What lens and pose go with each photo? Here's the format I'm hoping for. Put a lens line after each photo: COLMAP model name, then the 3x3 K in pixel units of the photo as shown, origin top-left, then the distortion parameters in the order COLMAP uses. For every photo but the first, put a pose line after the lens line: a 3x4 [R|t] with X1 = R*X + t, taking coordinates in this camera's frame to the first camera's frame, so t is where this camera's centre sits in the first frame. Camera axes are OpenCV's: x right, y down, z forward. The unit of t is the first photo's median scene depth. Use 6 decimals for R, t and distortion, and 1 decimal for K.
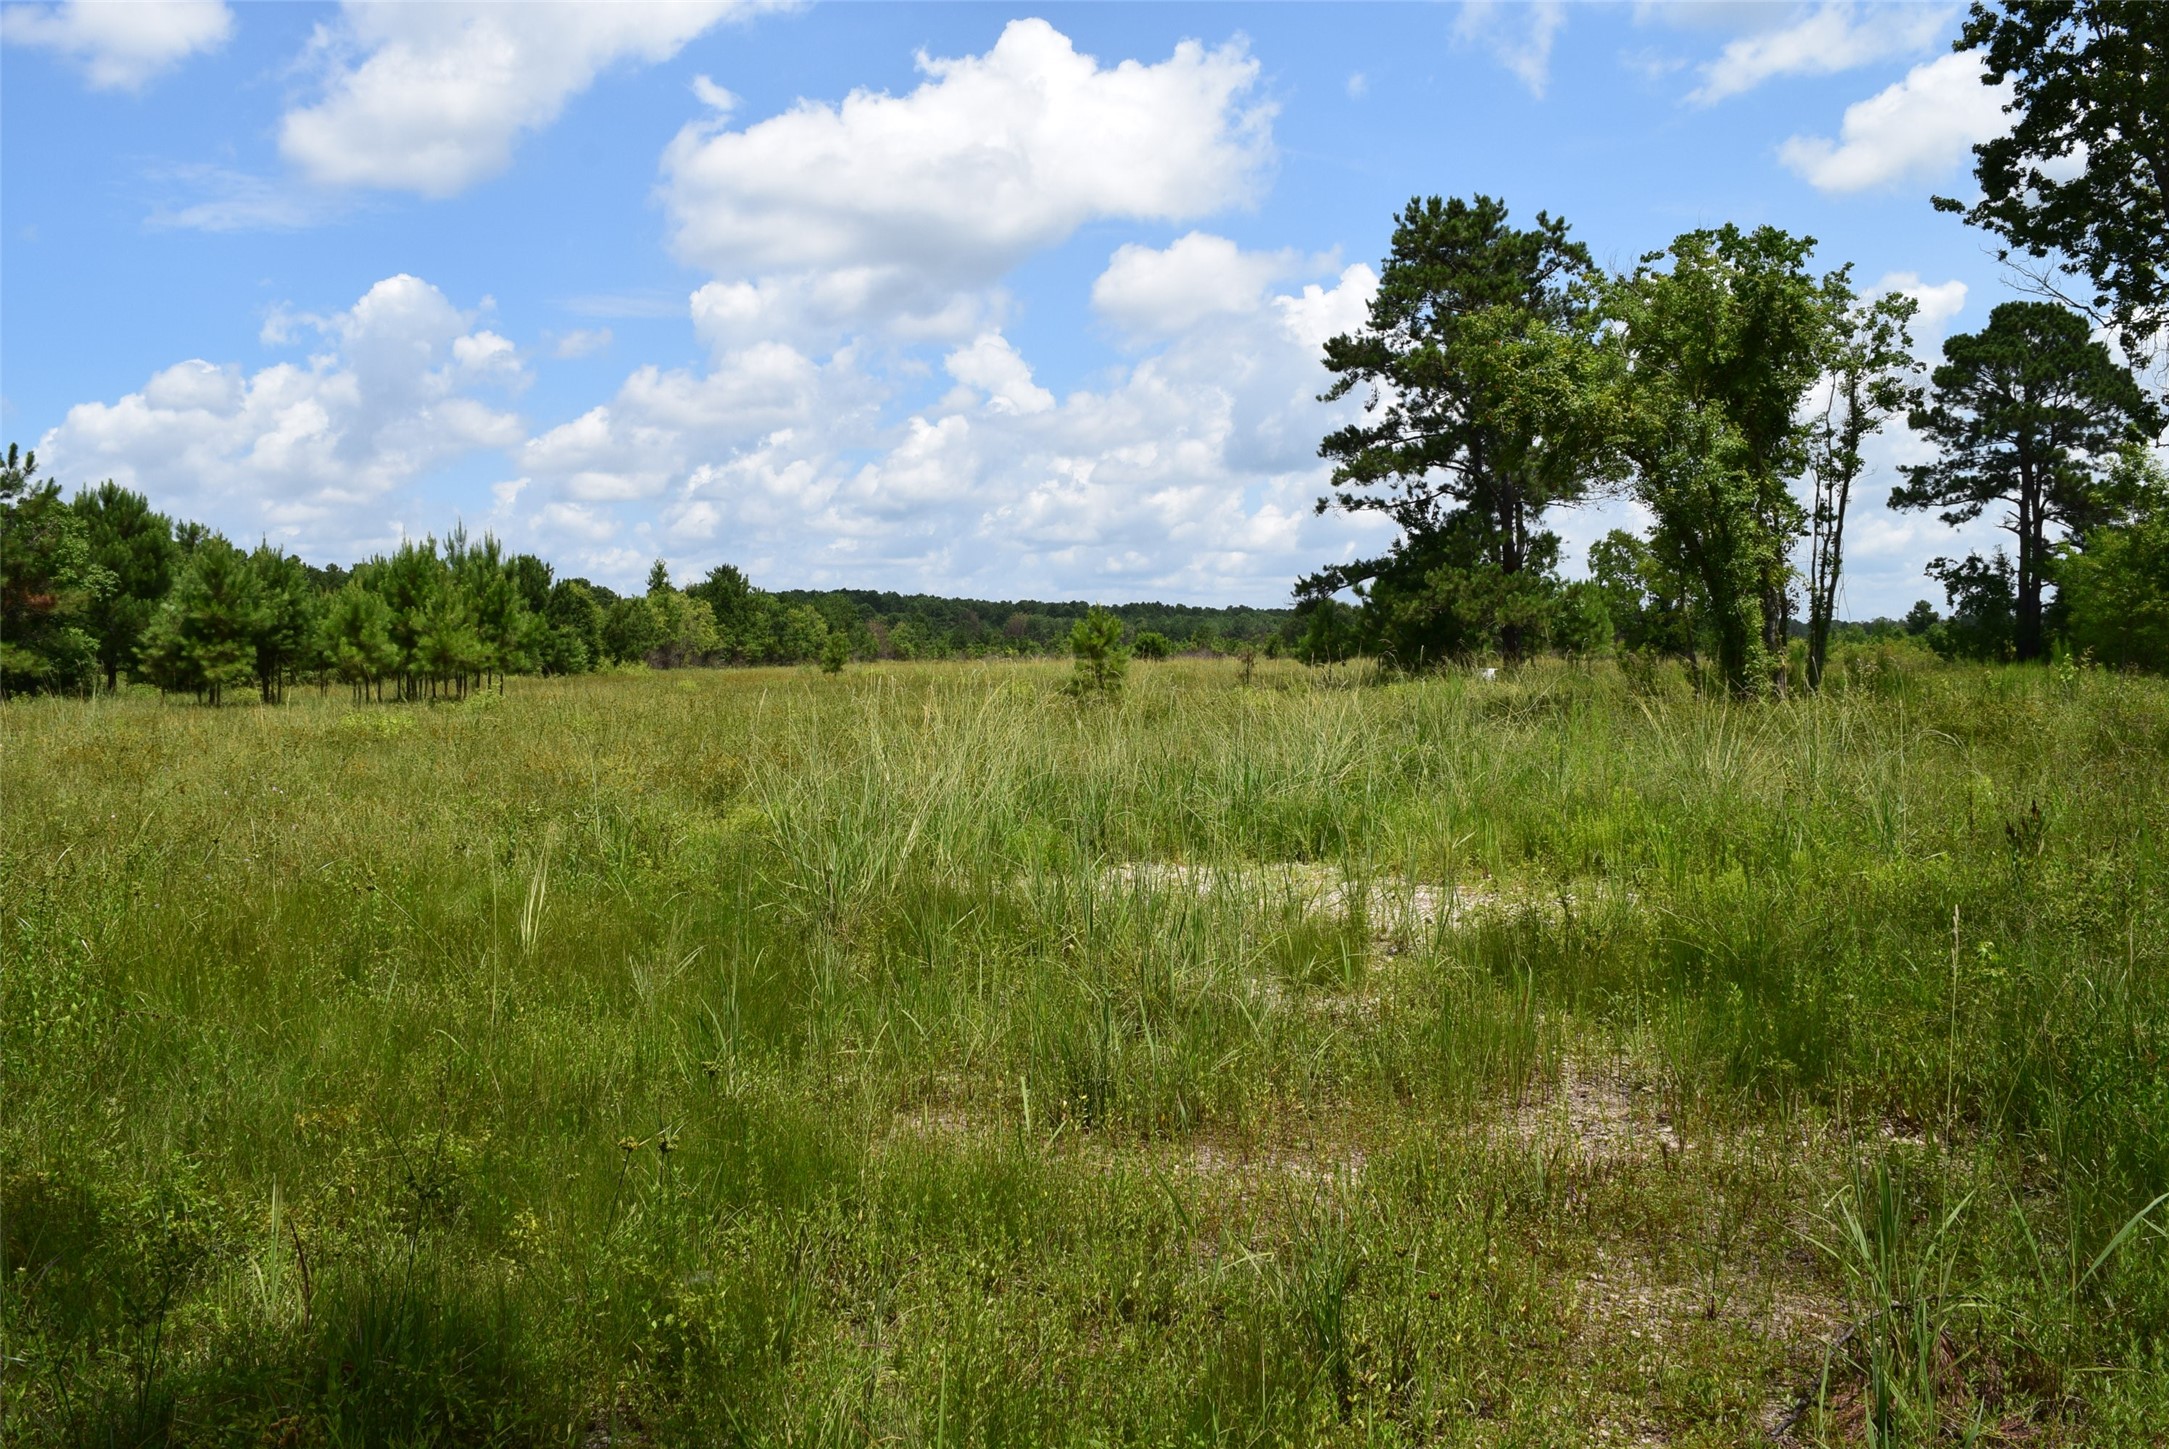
lens RADIAL K [[1689.0, 0, 1081.1], [0, 1689.0, 716.8], [0, 0, 1]] dist [-0.102392, 0.032653]
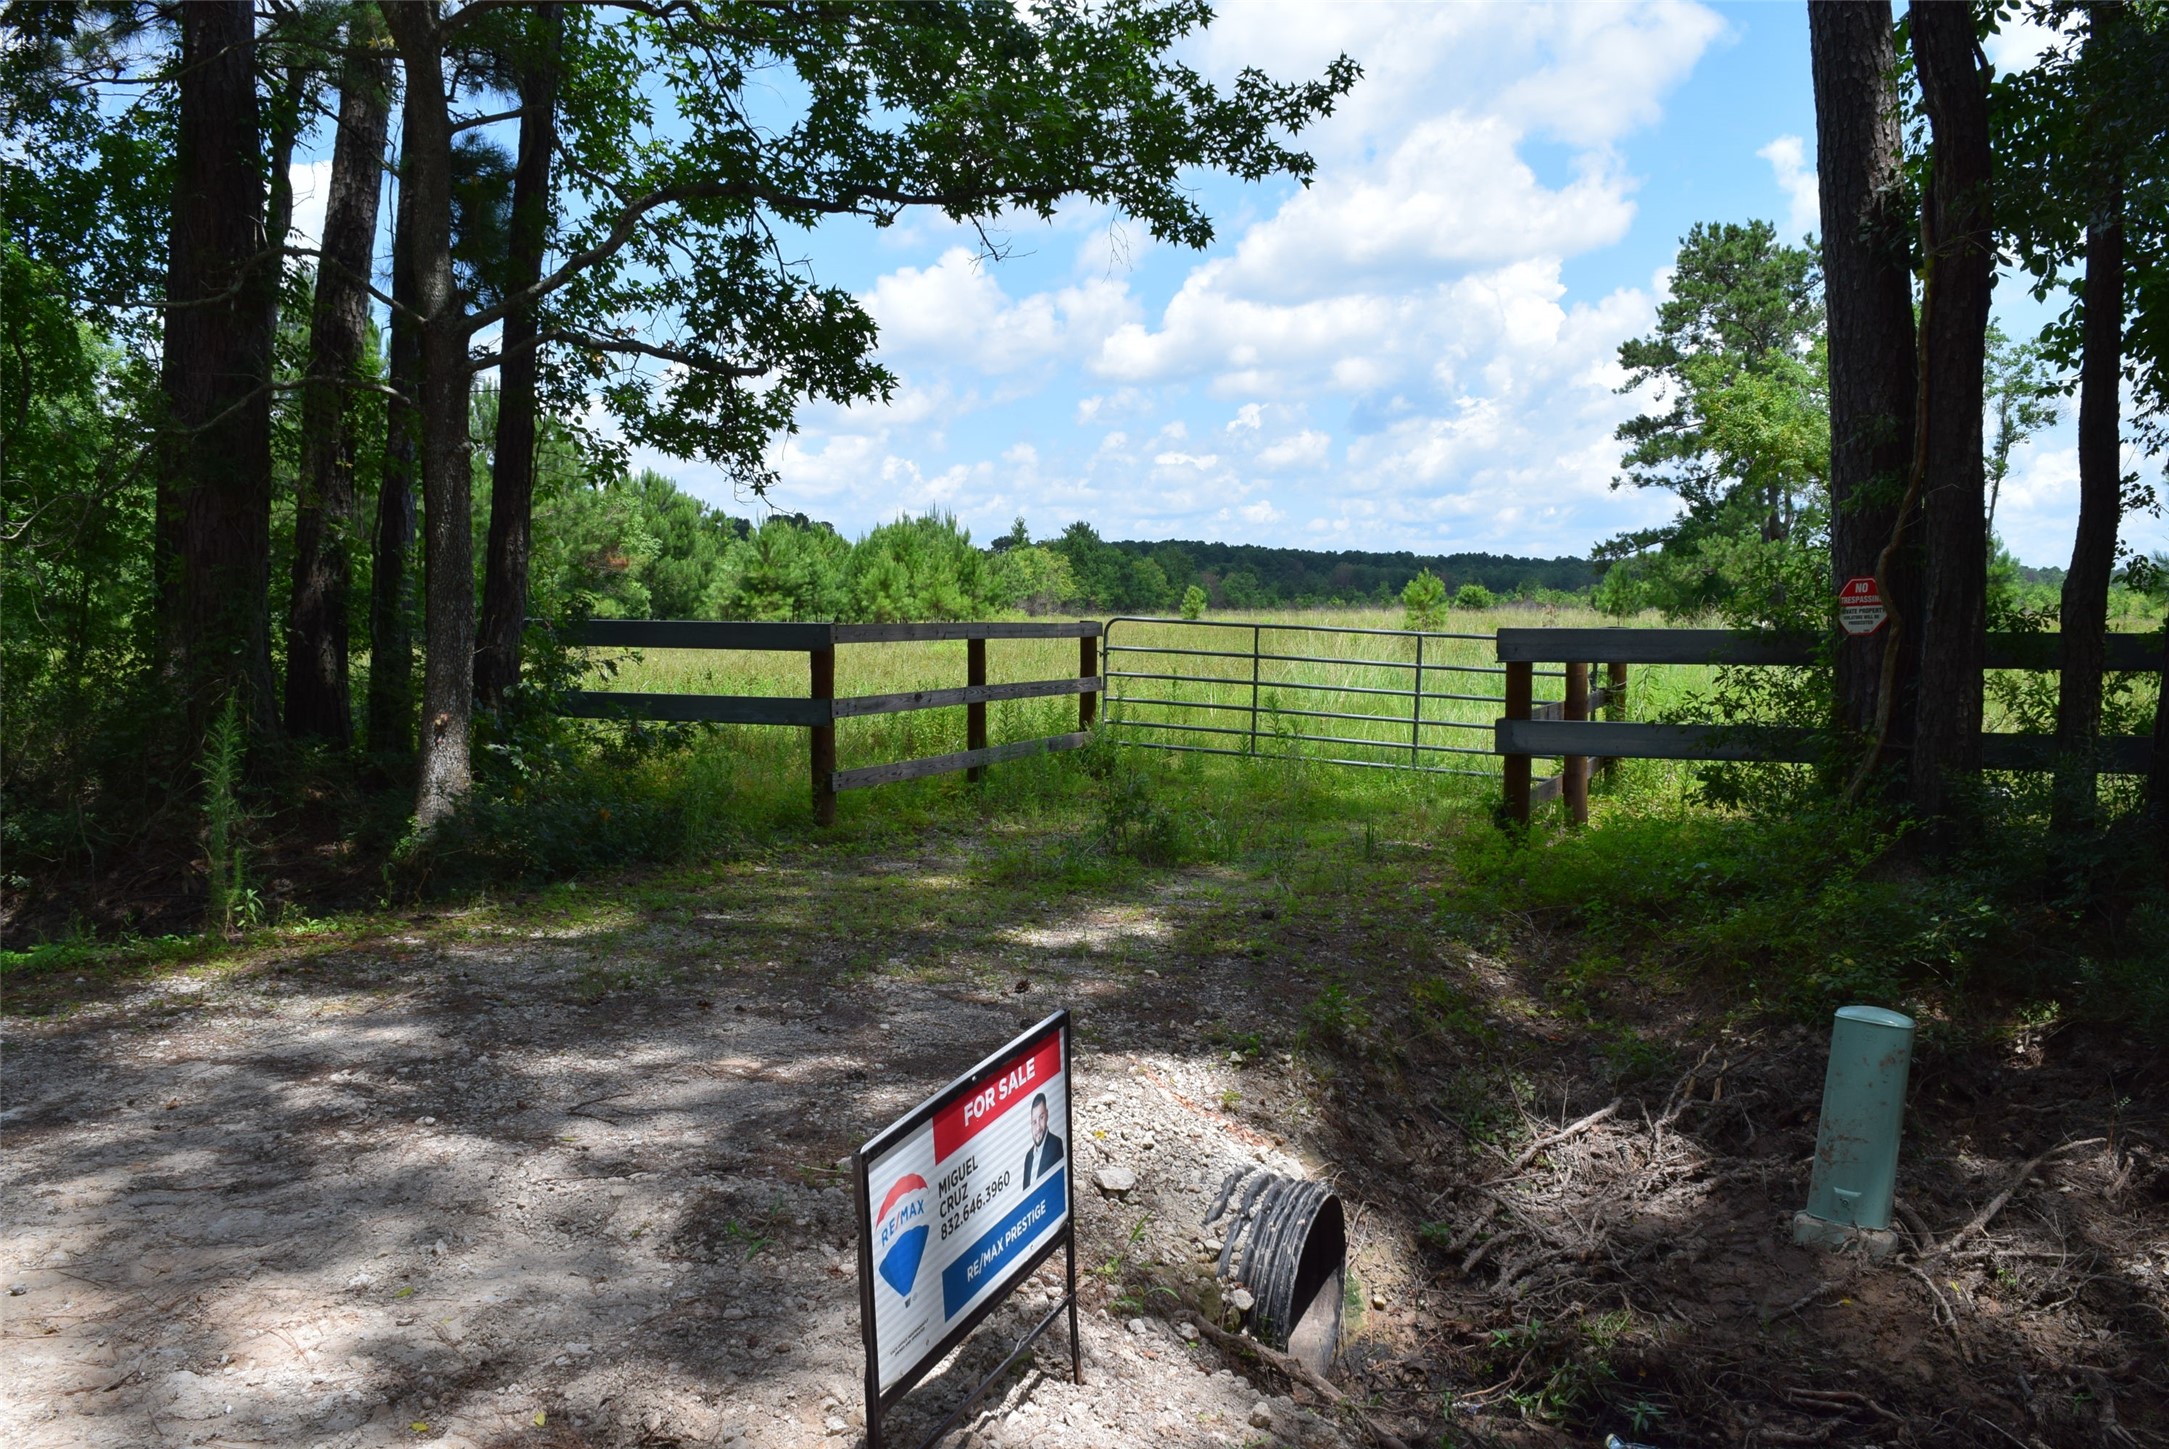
lens RADIAL K [[1689.0, 0, 1107.0], [0, 1689.0, 731.9], [0, 0, 1]] dist [-0.102392, 0.032653]
pose [[0.984702, 0.016923, -0.173422, -0.003132], [-0.010139, 0.999151, 0.039932, 0.007155], [0.173951, -0.037563, 0.984038, -0.234134]]
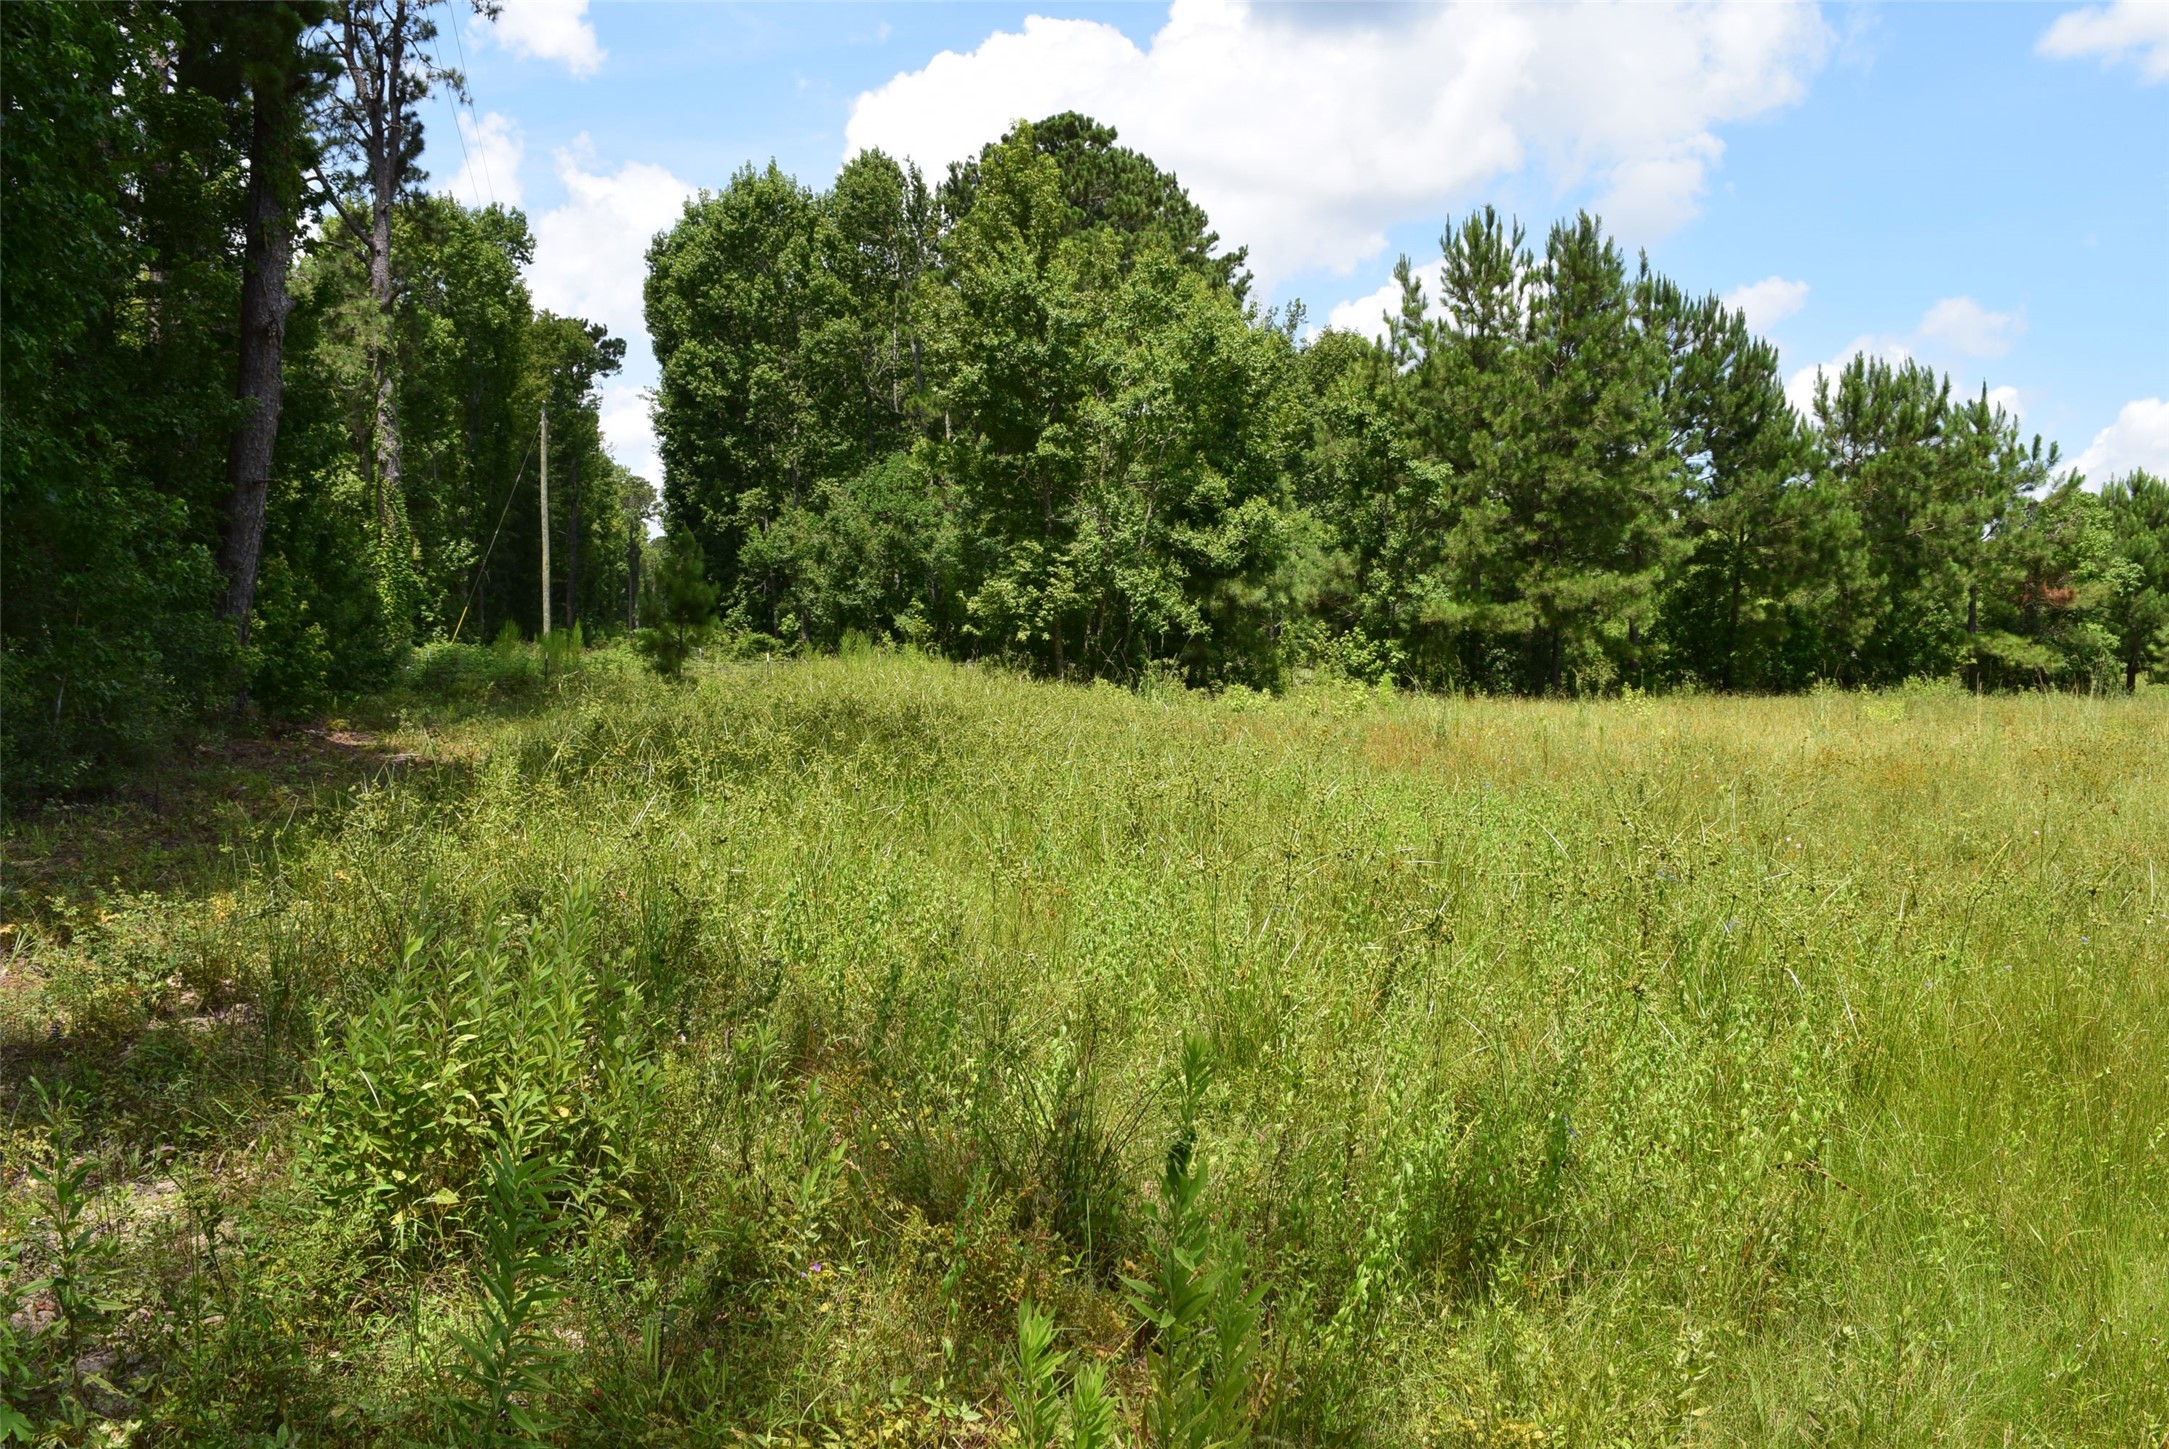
lens RADIAL K [[1689.0, 0, 1092.4], [0, 1689.0, 708.7], [0, 0, 1]] dist [-0.102392, 0.032653]
pose [[0.442115, 0.045587, -0.895799, -0.014361], [-0.050169, 0.998401, 0.026047, -0.000075], [0.895554, 0.033426, 0.443695, 0.043499]]
